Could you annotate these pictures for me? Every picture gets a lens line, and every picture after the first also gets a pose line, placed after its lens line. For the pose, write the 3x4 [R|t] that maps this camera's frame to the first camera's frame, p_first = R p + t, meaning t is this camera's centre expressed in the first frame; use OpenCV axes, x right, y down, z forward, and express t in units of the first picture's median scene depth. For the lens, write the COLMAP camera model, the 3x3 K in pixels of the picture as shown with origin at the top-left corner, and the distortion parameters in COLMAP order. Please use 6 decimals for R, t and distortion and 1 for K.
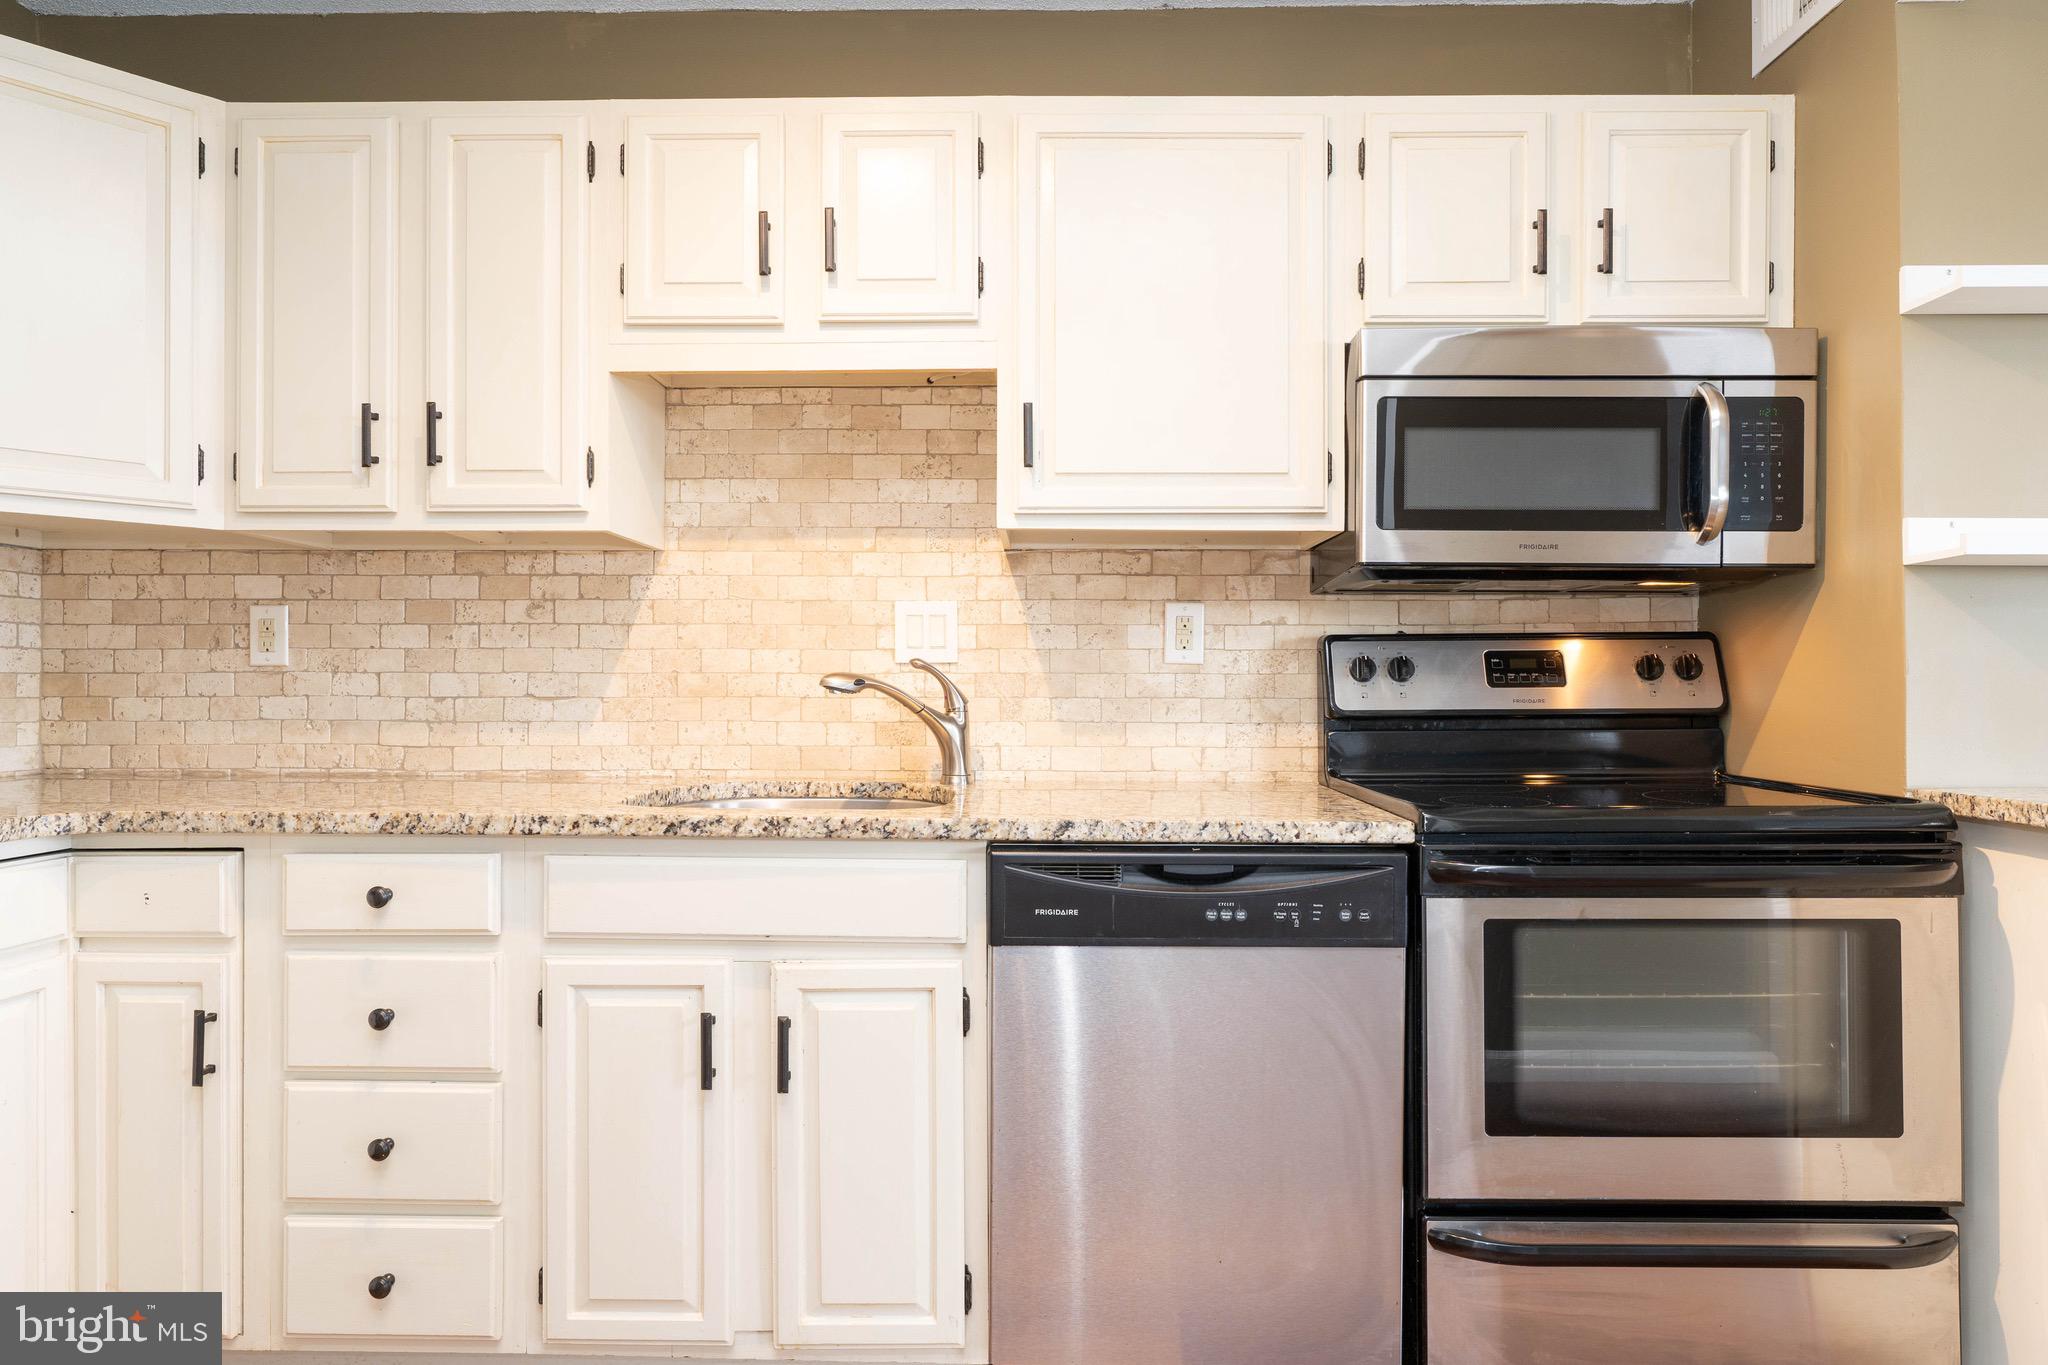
lens RADIAL K [[1087.2, 0, 876.7], [0, 1087.2, 690.2], [0, 0, 1]] dist [-0.005522, 0.004520]
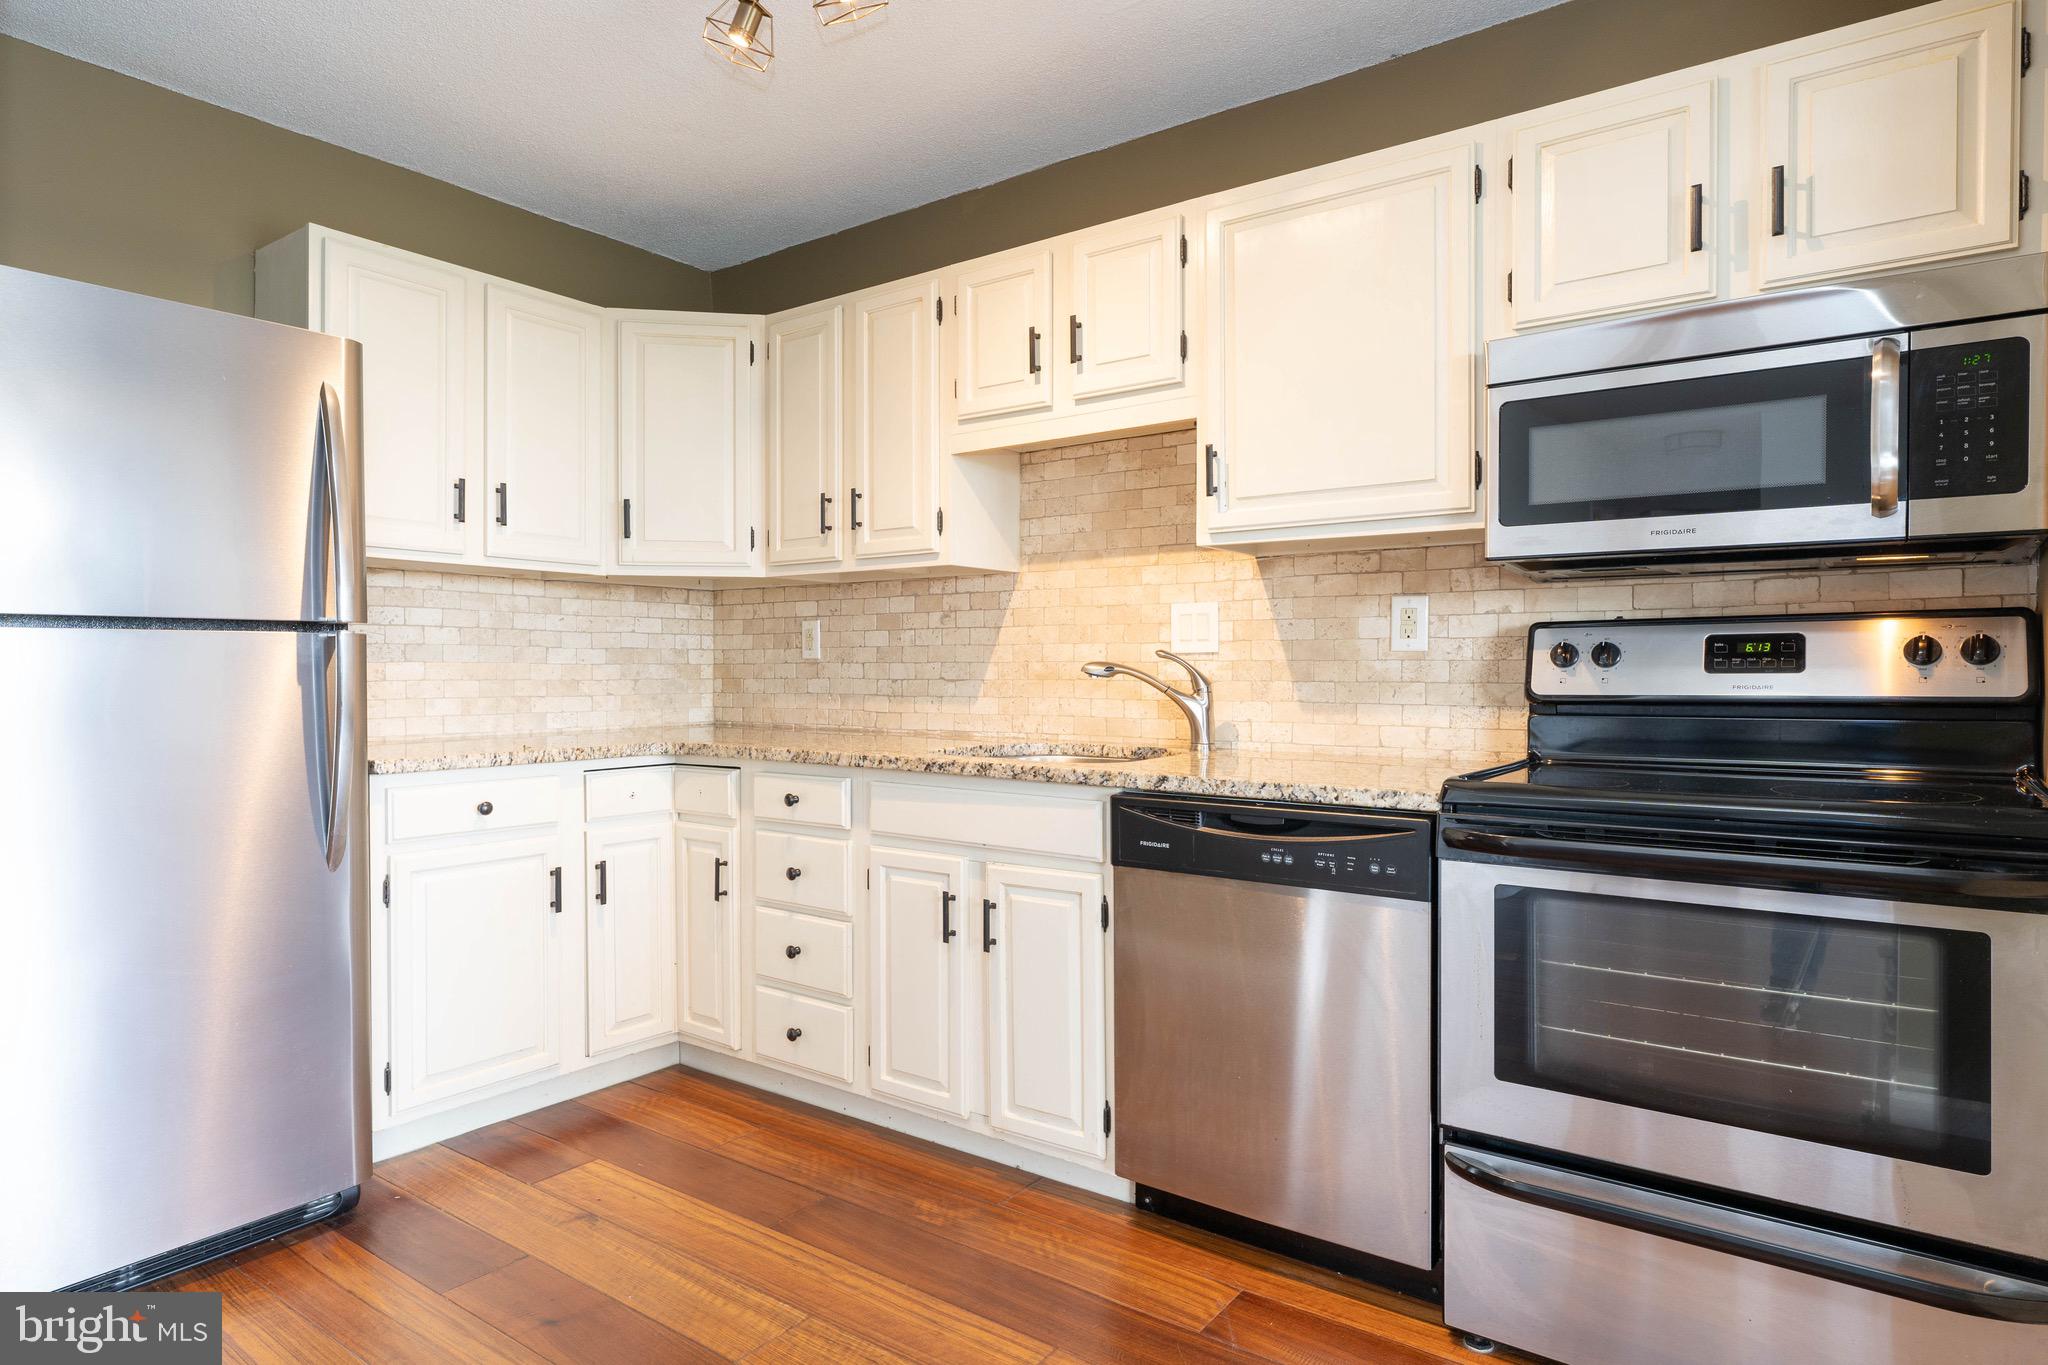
lens RADIAL K [[1087.2, 0, 1048.4], [0, 1087.2, 689.0], [0, 0, 1]] dist [-0.005522, 0.004520]
pose [[0.836999, 0.008213, -0.547143, 0.665083], [0.000609, 0.999873, 0.015941, -0.004311], [0.547204, -0.013675, 0.836887, -0.144974]]
